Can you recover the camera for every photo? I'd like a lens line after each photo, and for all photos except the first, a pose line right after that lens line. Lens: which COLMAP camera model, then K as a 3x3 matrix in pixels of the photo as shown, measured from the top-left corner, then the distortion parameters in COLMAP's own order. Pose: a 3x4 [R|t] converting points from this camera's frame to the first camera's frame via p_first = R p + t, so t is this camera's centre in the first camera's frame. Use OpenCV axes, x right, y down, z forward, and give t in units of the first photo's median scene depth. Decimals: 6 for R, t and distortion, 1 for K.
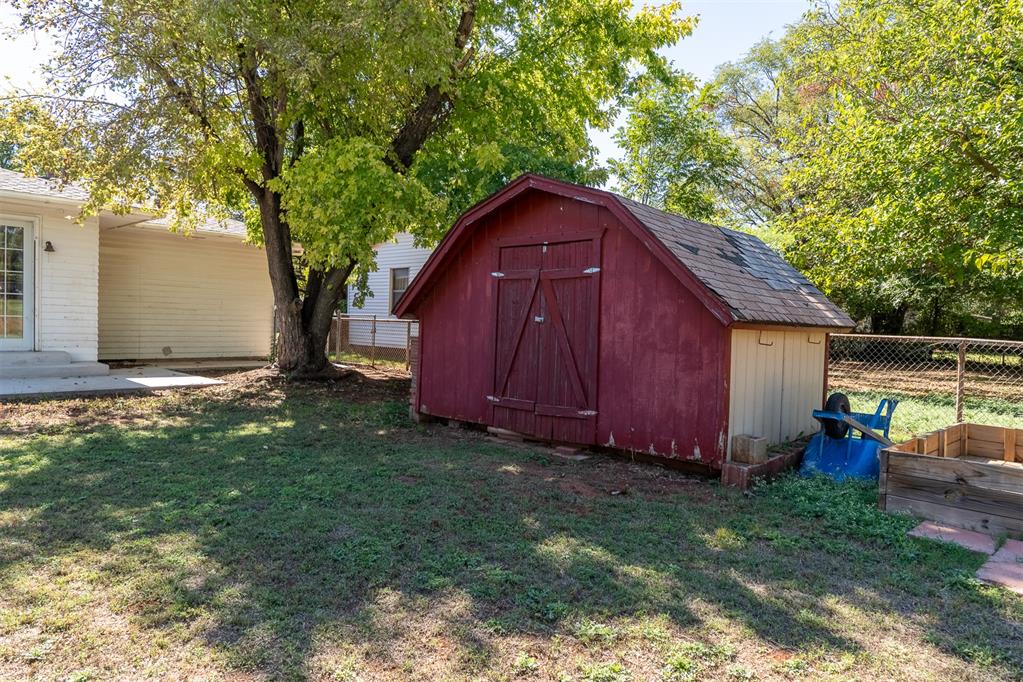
lens RADIAL K [[637.2, 0, 514.5], [0, 637.2, 339.8], [0, 0, 1]] dist [-0.008176, 0.000199]
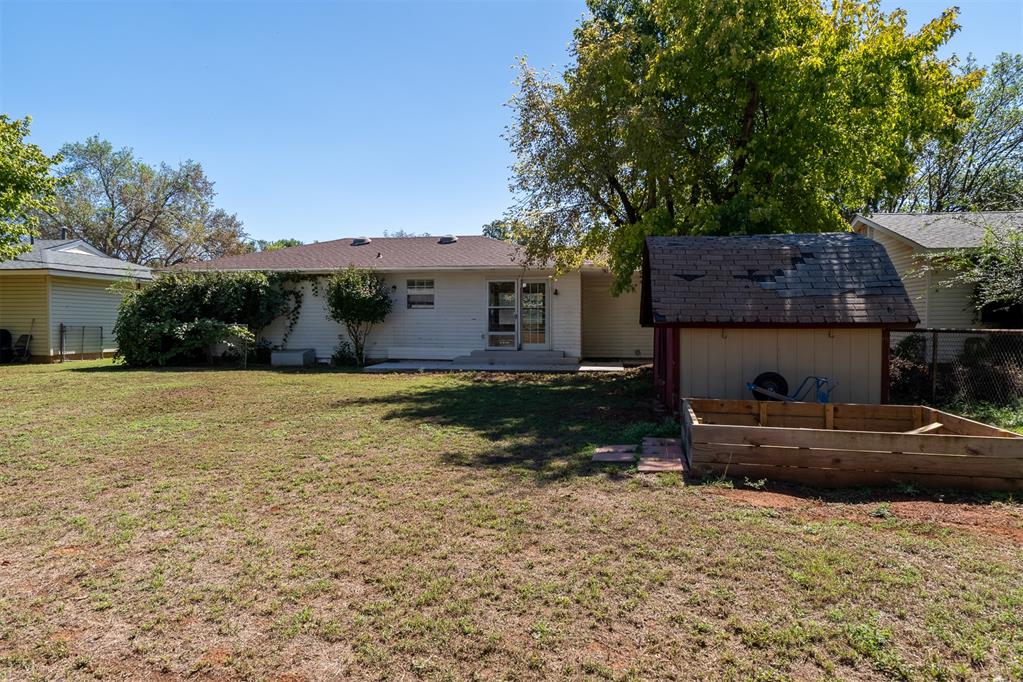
lens RADIAL K [[637.2, 0, 514.5], [0, 637.2, 339.8], [0, 0, 1]] dist [-0.008176, 0.000199]
pose [[0.562079, -0.004812, -0.827070, 0.686218], [-0.008755, 0.999892, -0.011767, 0.009749], [0.827037, 0.013855, 0.561976, -0.106965]]
